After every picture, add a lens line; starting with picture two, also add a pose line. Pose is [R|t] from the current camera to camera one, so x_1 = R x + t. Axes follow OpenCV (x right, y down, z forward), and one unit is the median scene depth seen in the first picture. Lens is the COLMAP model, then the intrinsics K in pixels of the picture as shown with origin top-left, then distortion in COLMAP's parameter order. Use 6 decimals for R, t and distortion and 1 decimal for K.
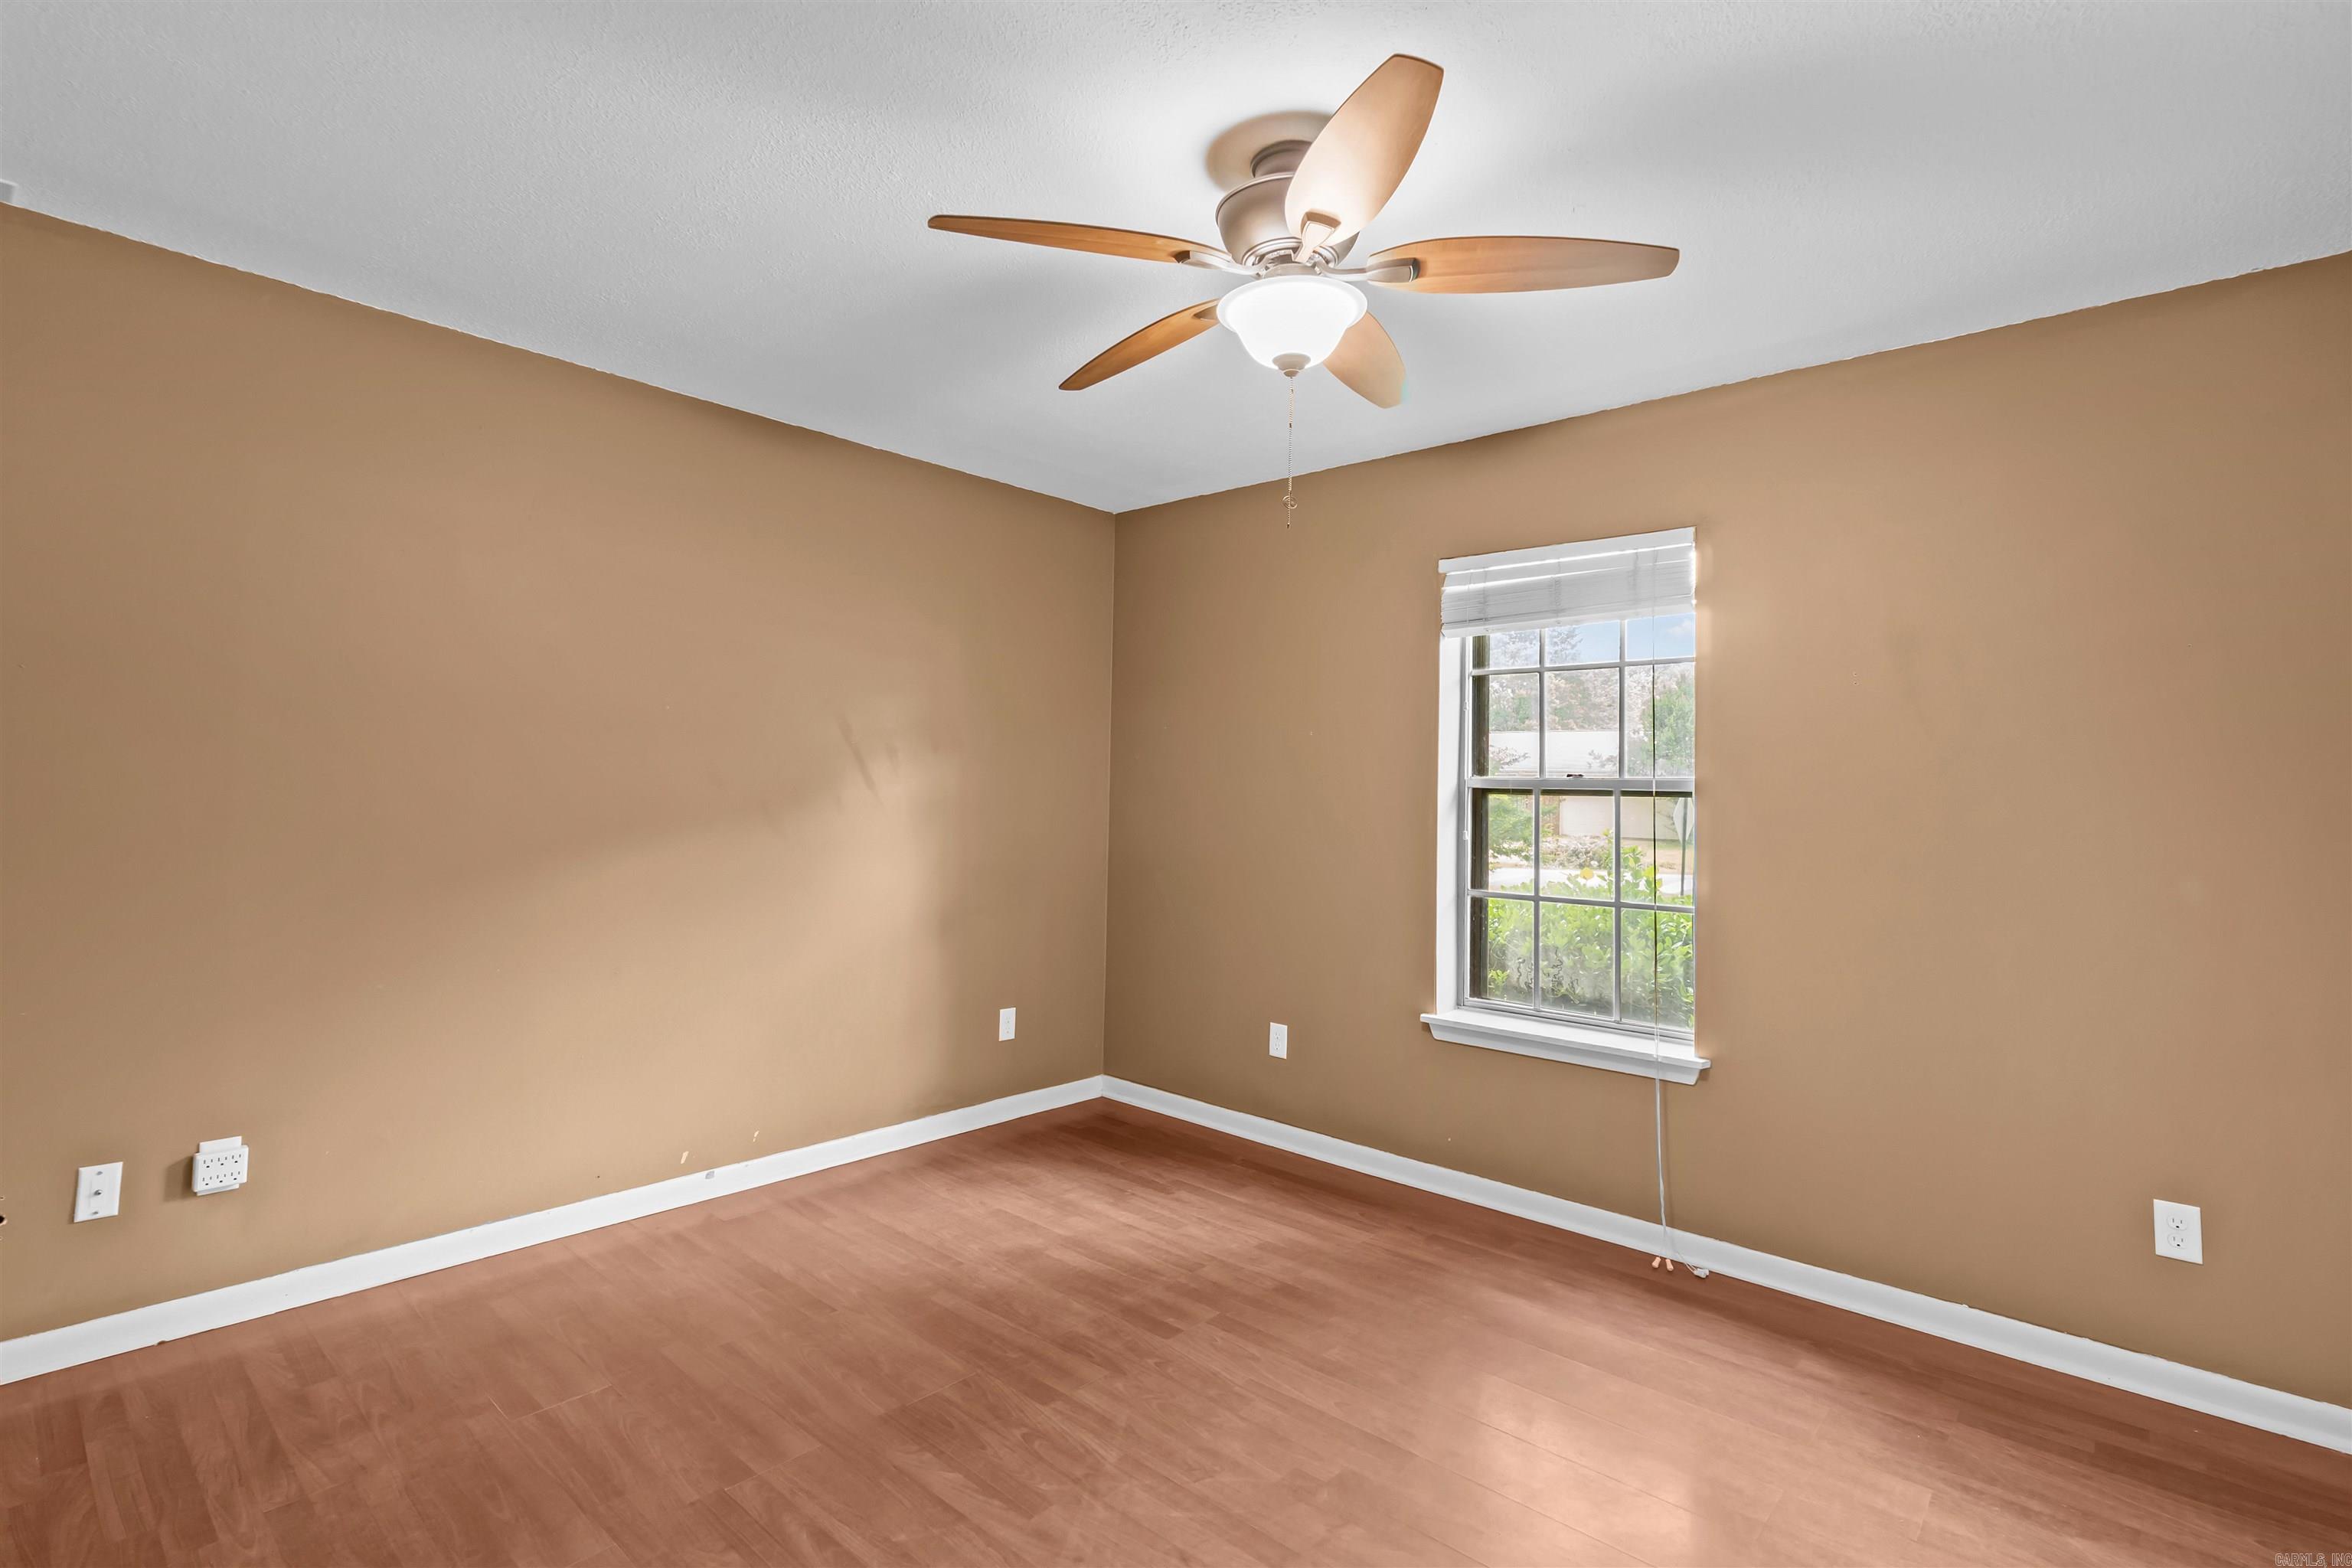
lens RADIAL K [[1128.8, 0, 1168.1], [0, 1128.8, 784.2], [0, 0, 1]] dist [-0.001235, 0.000154]
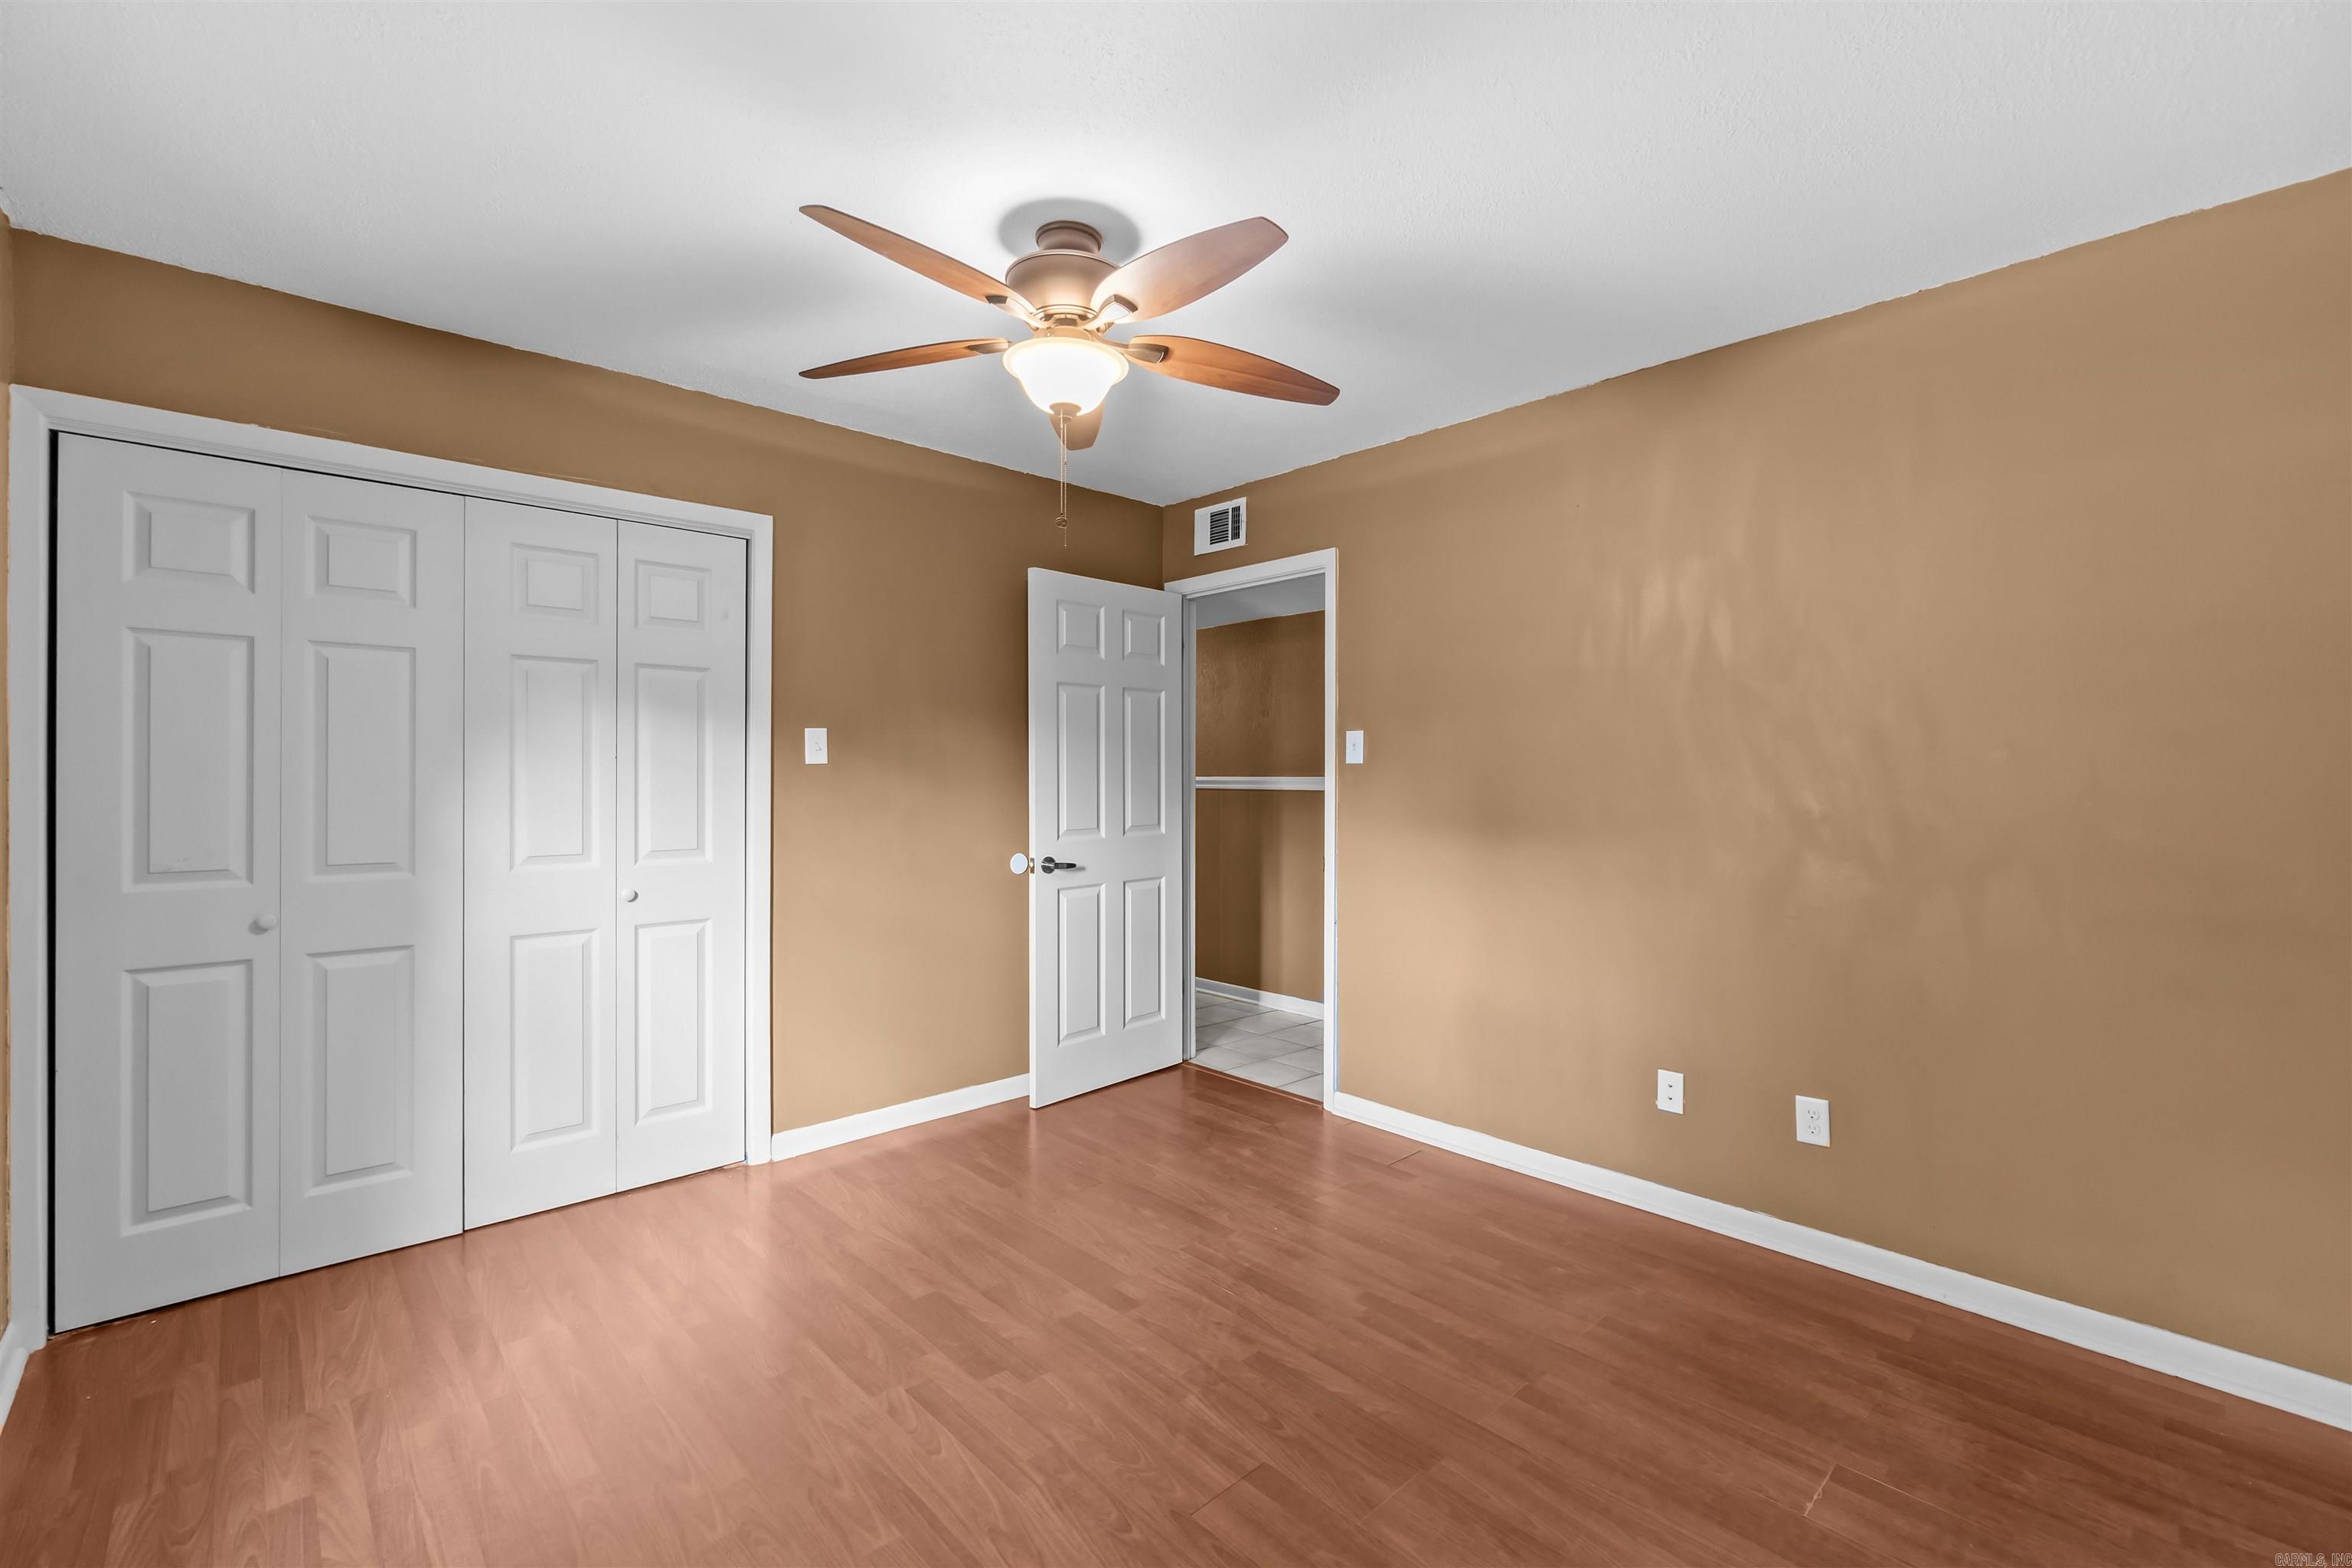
lens RADIAL K [[1014.8, 0, 1176.0], [0, 1014.8, 784.0], [0, 0, 1]] dist [-0.002550, 0.000373]
pose [[-0.996102, -0.023774, 0.084948, -0.101637], [-0.023096, 0.999693, 0.008965, 0.010905], [-0.085135, 0.006968, -0.996345, 1.941410]]
